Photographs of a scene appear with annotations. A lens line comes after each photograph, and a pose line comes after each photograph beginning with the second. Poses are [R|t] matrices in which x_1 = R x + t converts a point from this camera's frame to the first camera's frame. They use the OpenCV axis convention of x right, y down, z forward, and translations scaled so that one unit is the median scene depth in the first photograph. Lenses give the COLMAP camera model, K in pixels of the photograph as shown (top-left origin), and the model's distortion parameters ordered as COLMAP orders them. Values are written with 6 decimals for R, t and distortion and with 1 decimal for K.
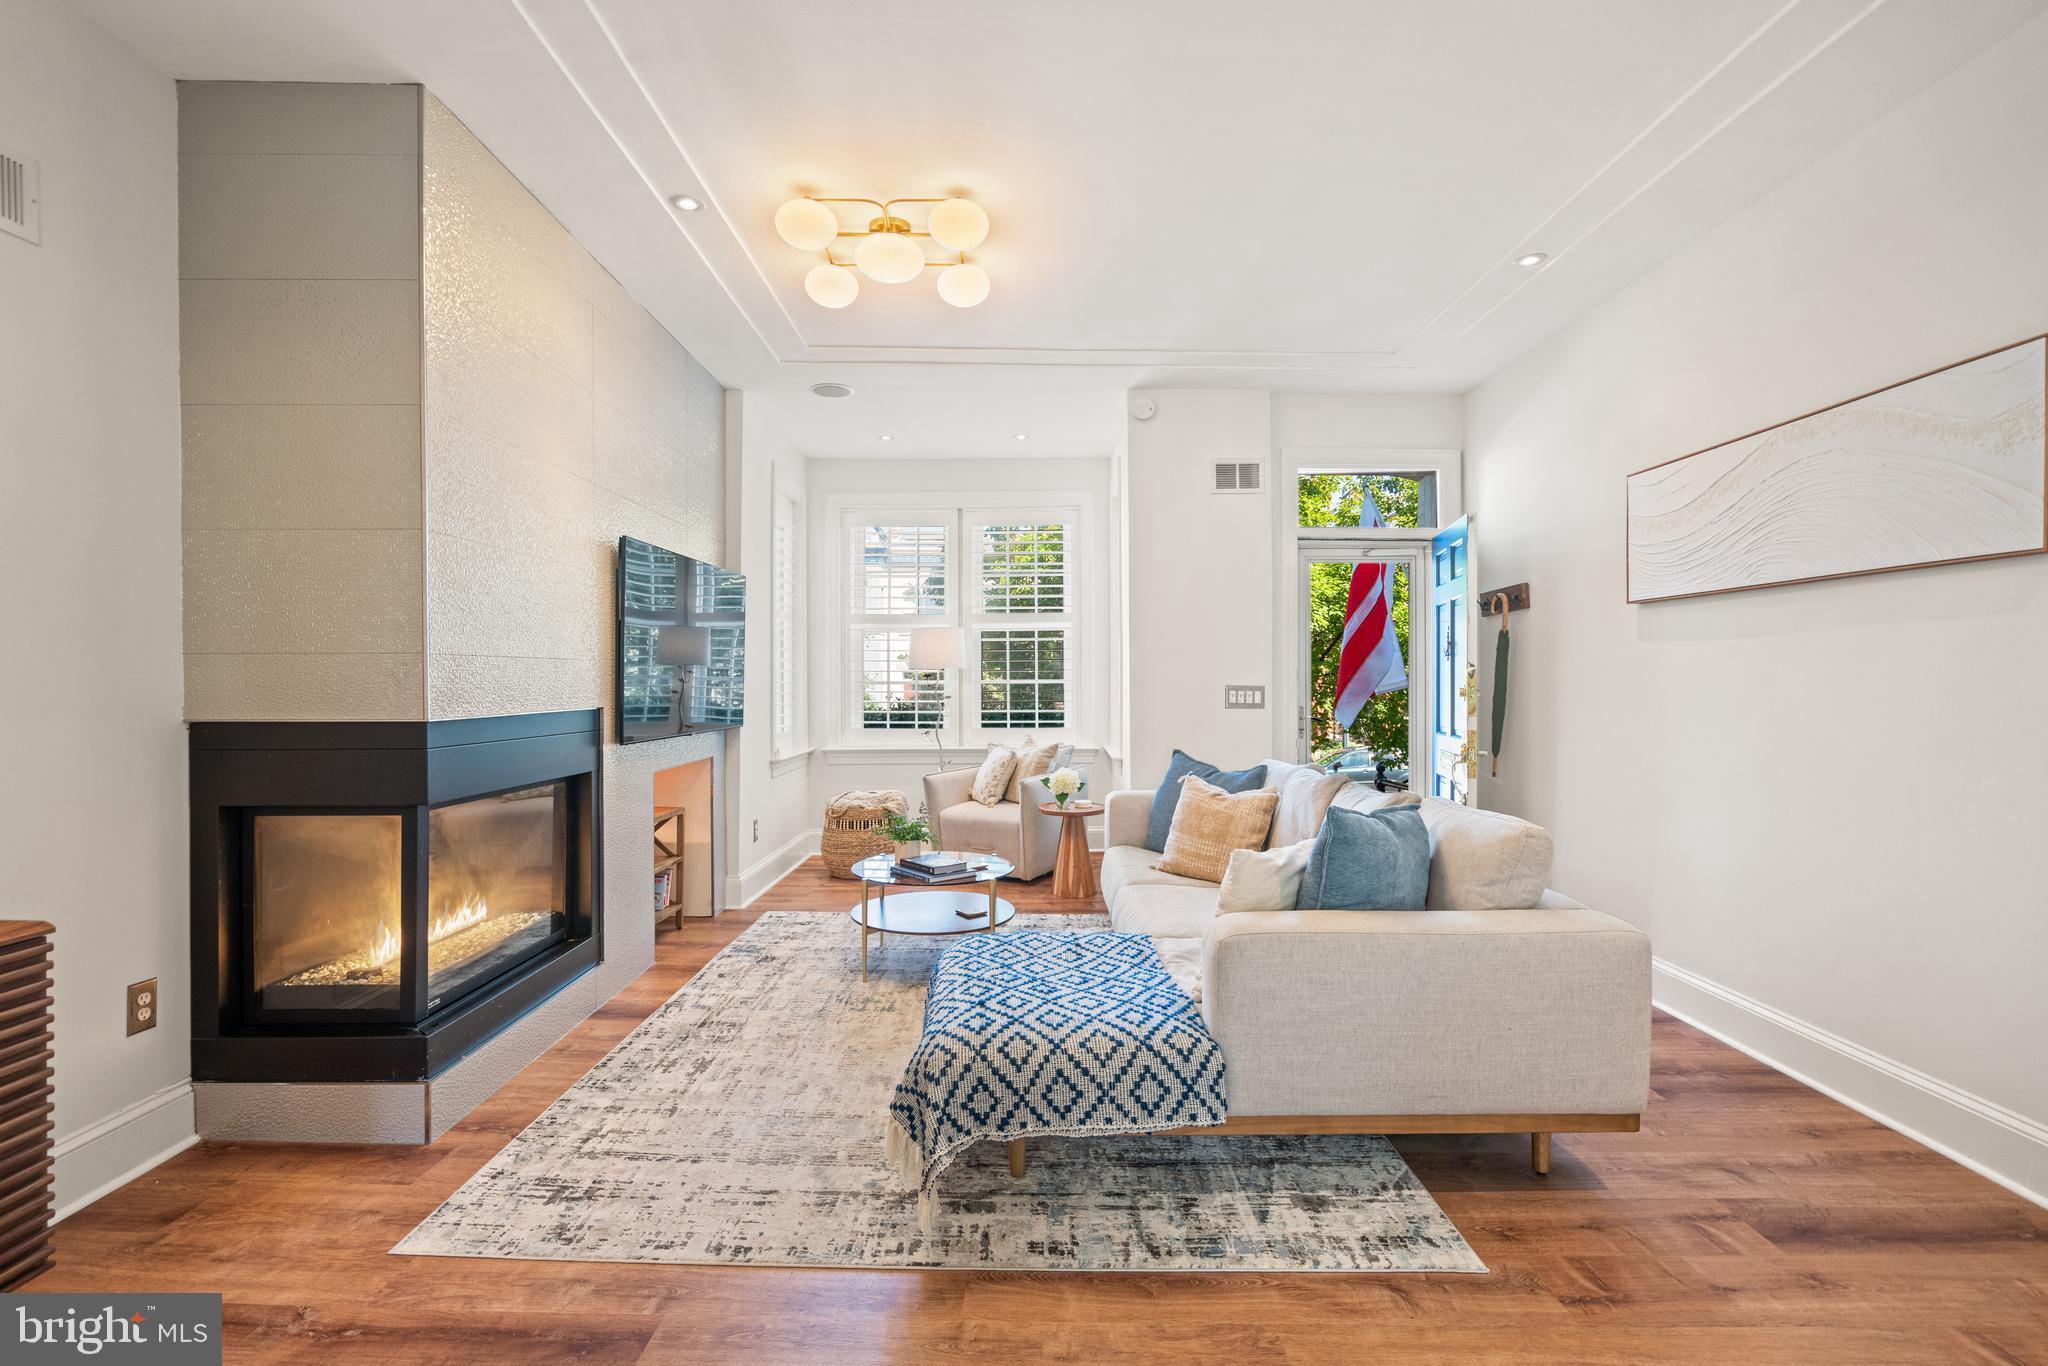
lens RADIAL K [[935.0, 0, 1024.0], [0, 935.0, 683.0], [0, 0, 1]] dist [-0.016715, 0.007638]
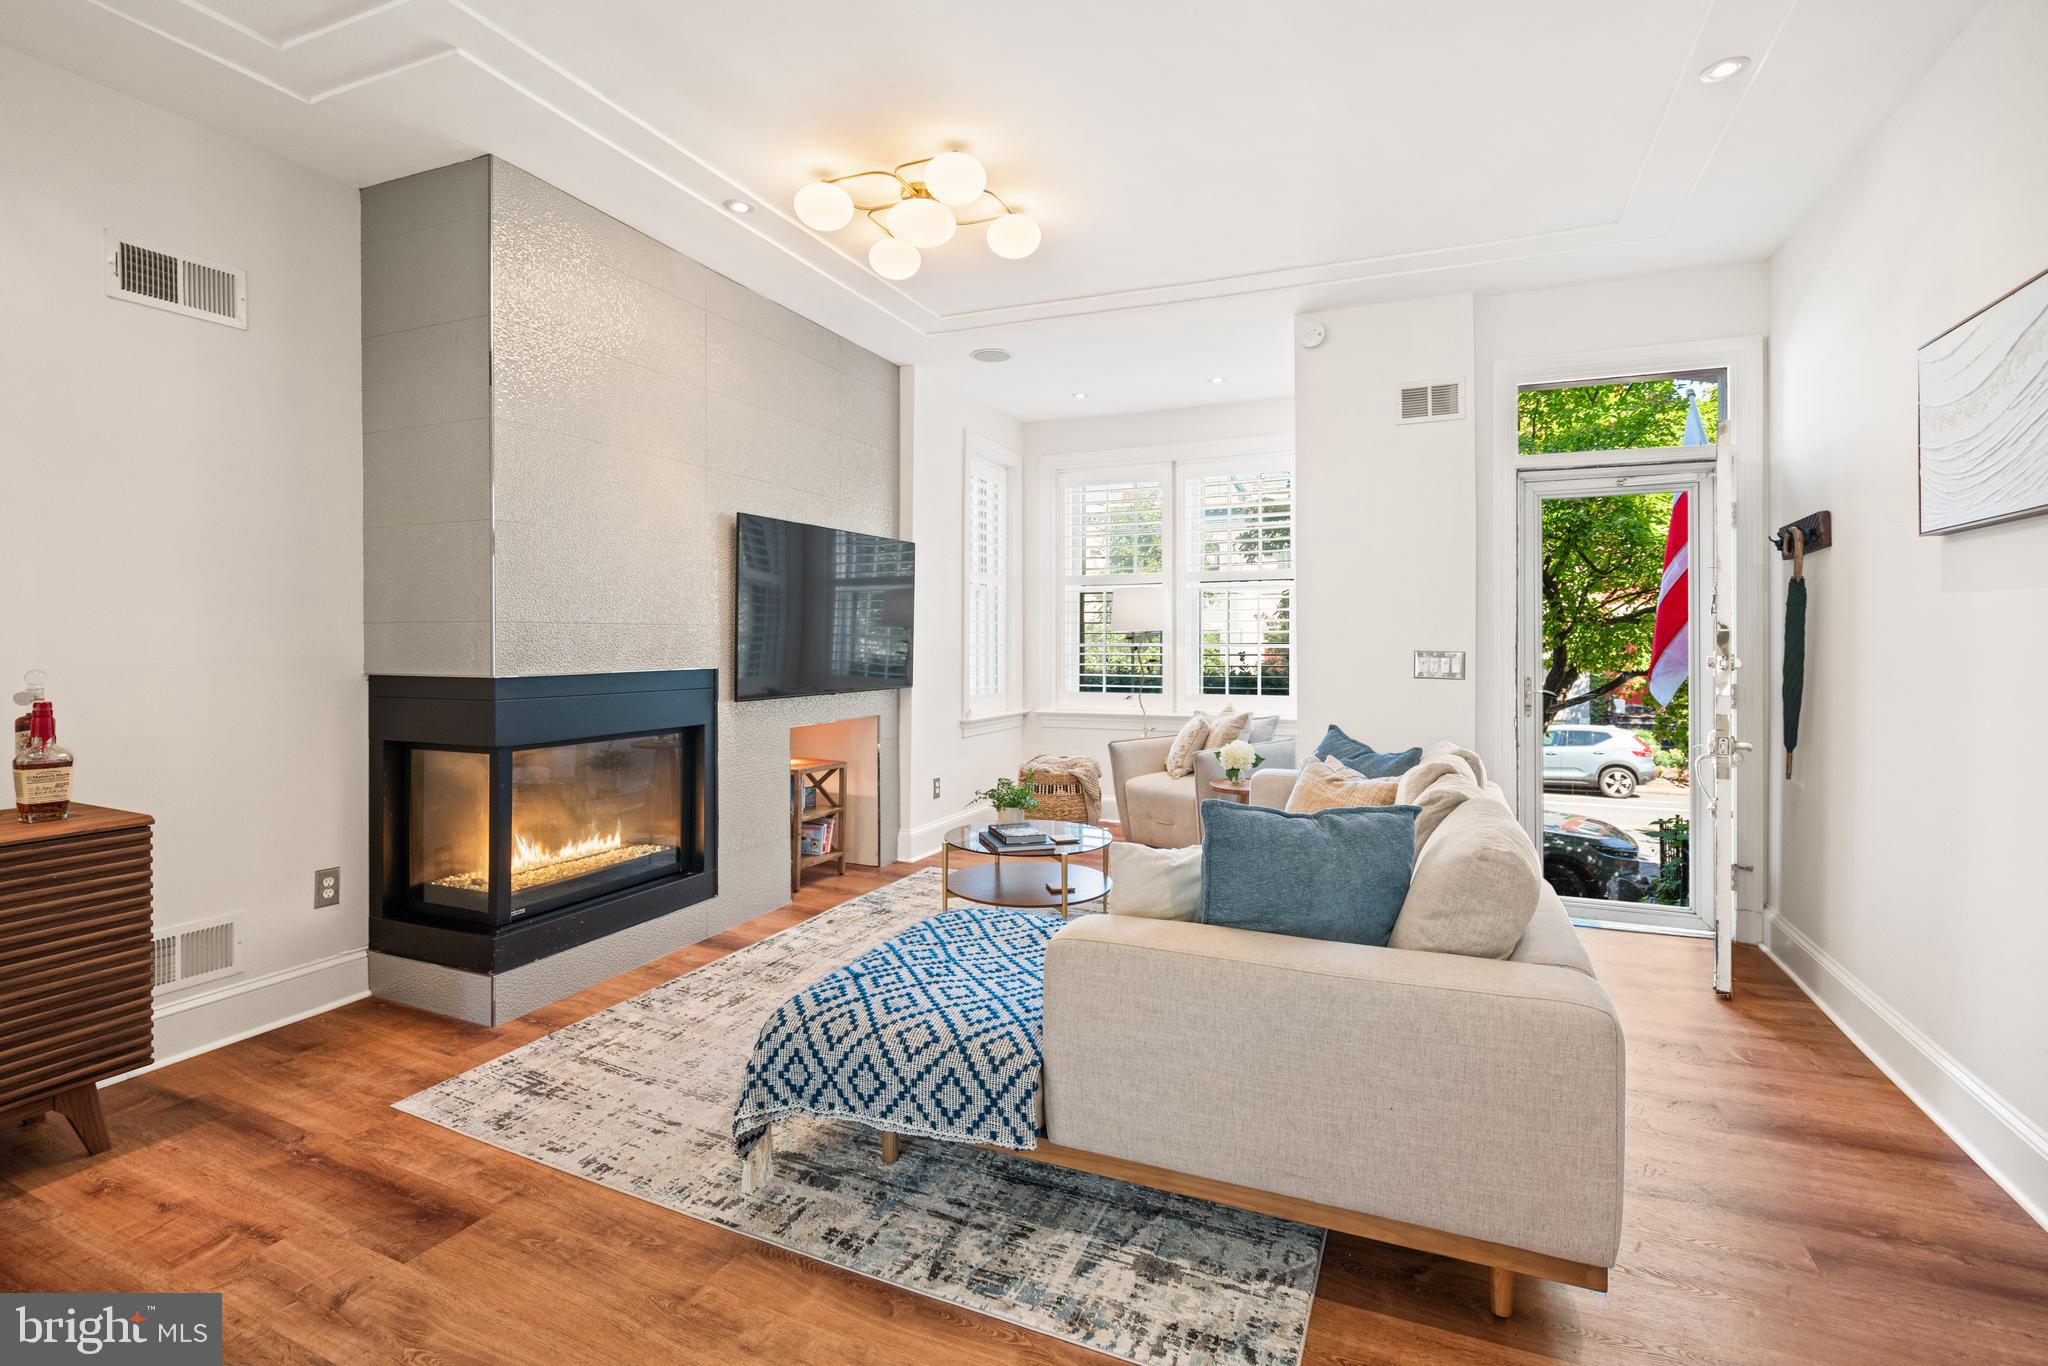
lens RADIAL K [[955.7, 0, 1020.8], [0, 955.7, 639.7], [0, 0, 1]] dist [-0.012502, 0.000587]
pose [[0.914103, 0.001604, -0.405480, 0.515802], [-0.003393, 0.999987, -0.003693, -0.006493], [0.405469, 0.004752, 0.914096, 0.153282]]
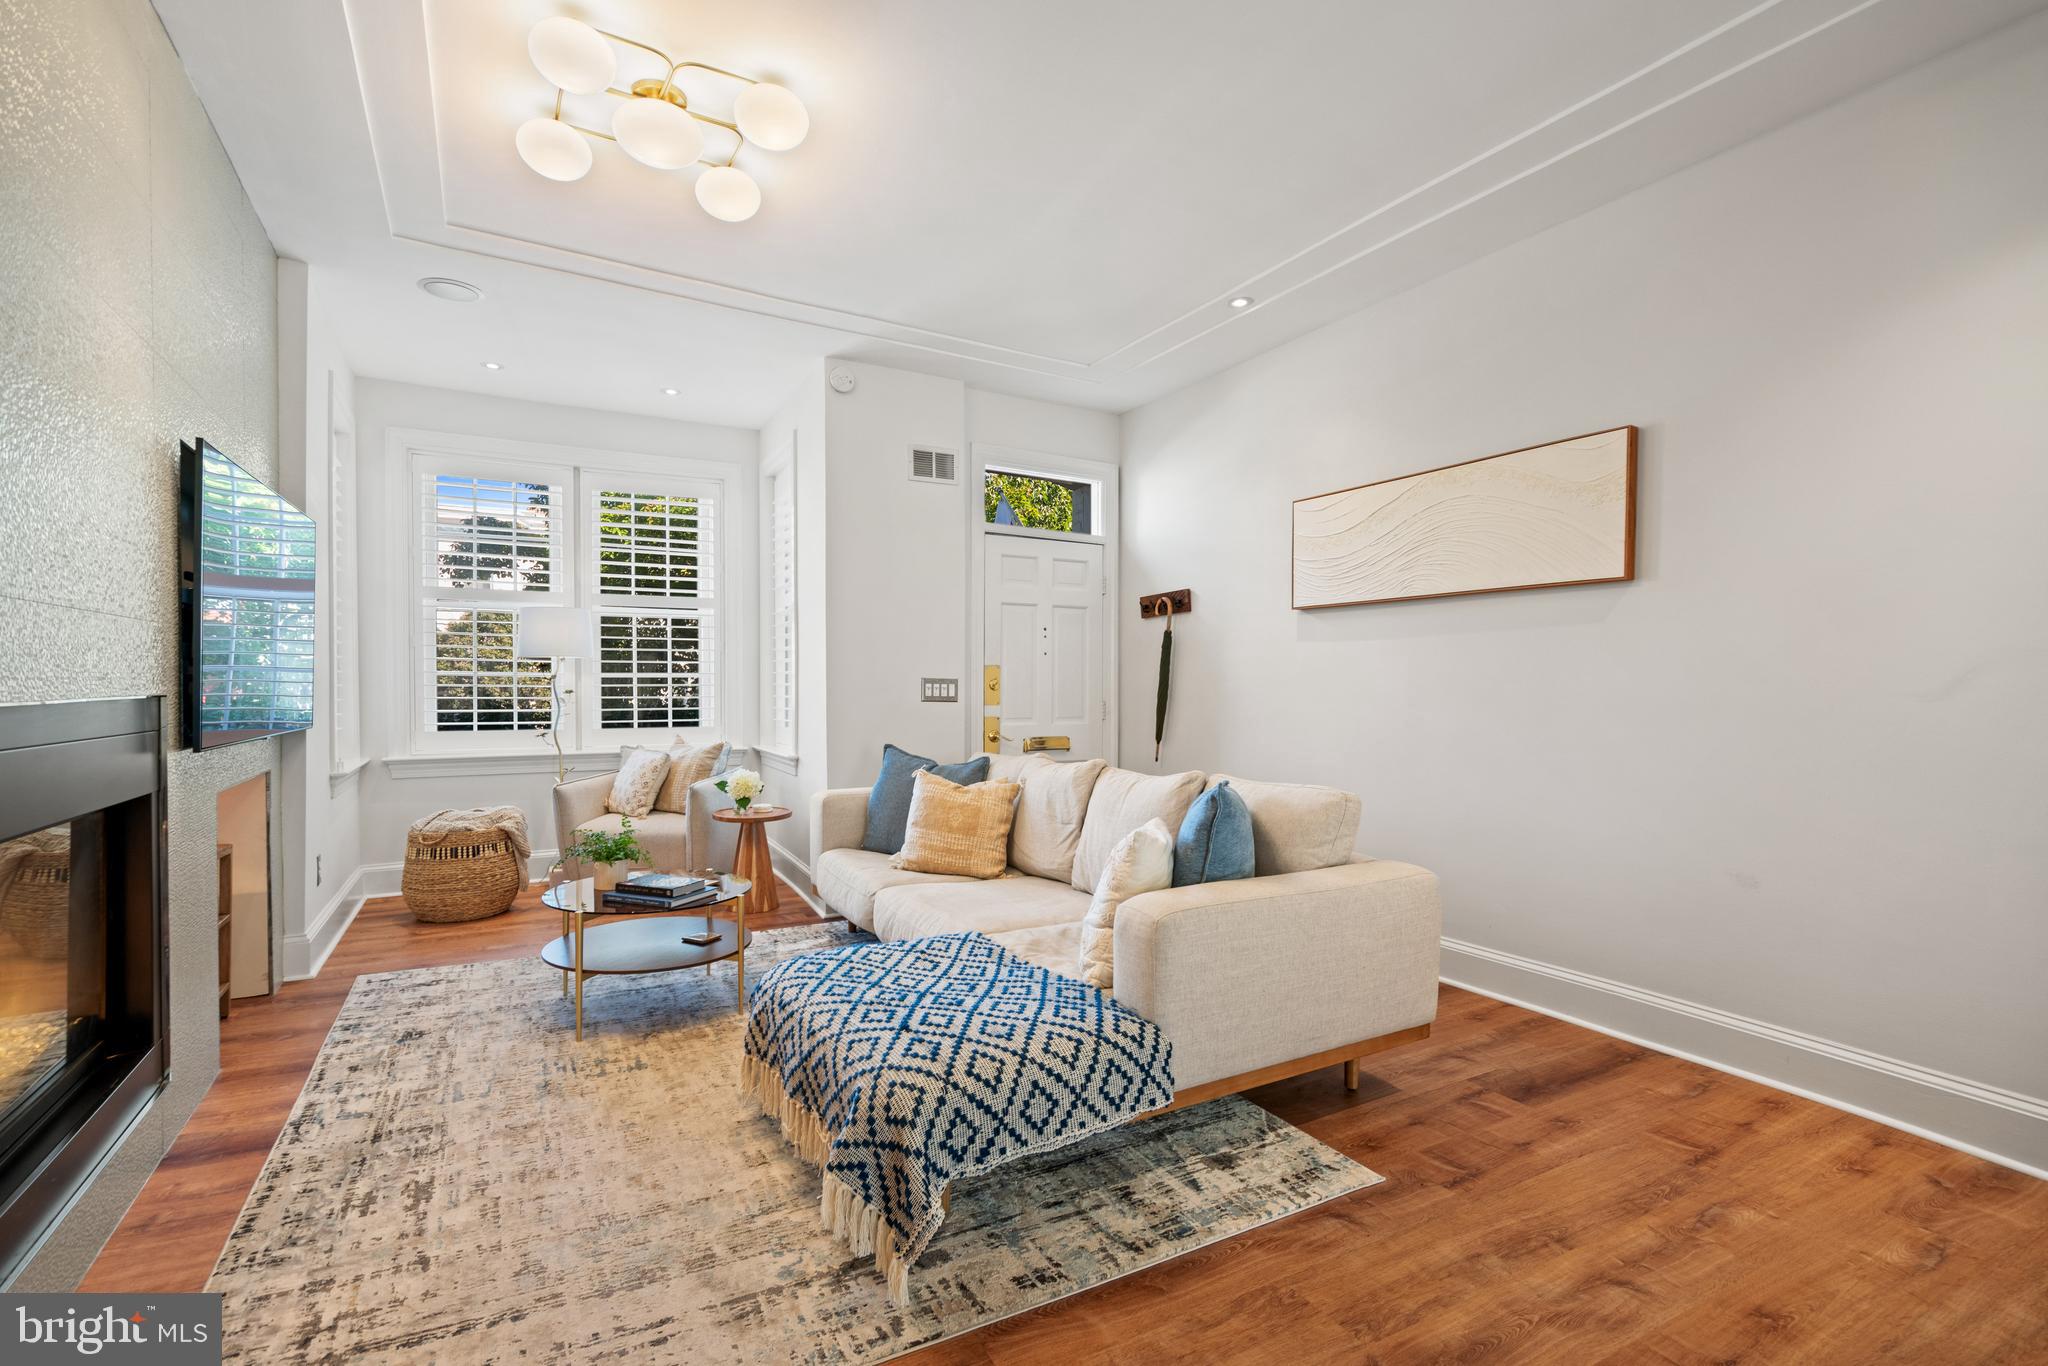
lens RADIAL K [[941.6, 0, 1030.6], [0, 941.6, 700.8], [0, 0, 1]] dist [-0.014573, 0.007319]
pose [[0.868266, -0.002168, 0.496094, -0.375898], [-0.004966, 0.999902, 0.013061, 0.027658], [-0.496074, -0.013804, 0.868171, 0.188170]]
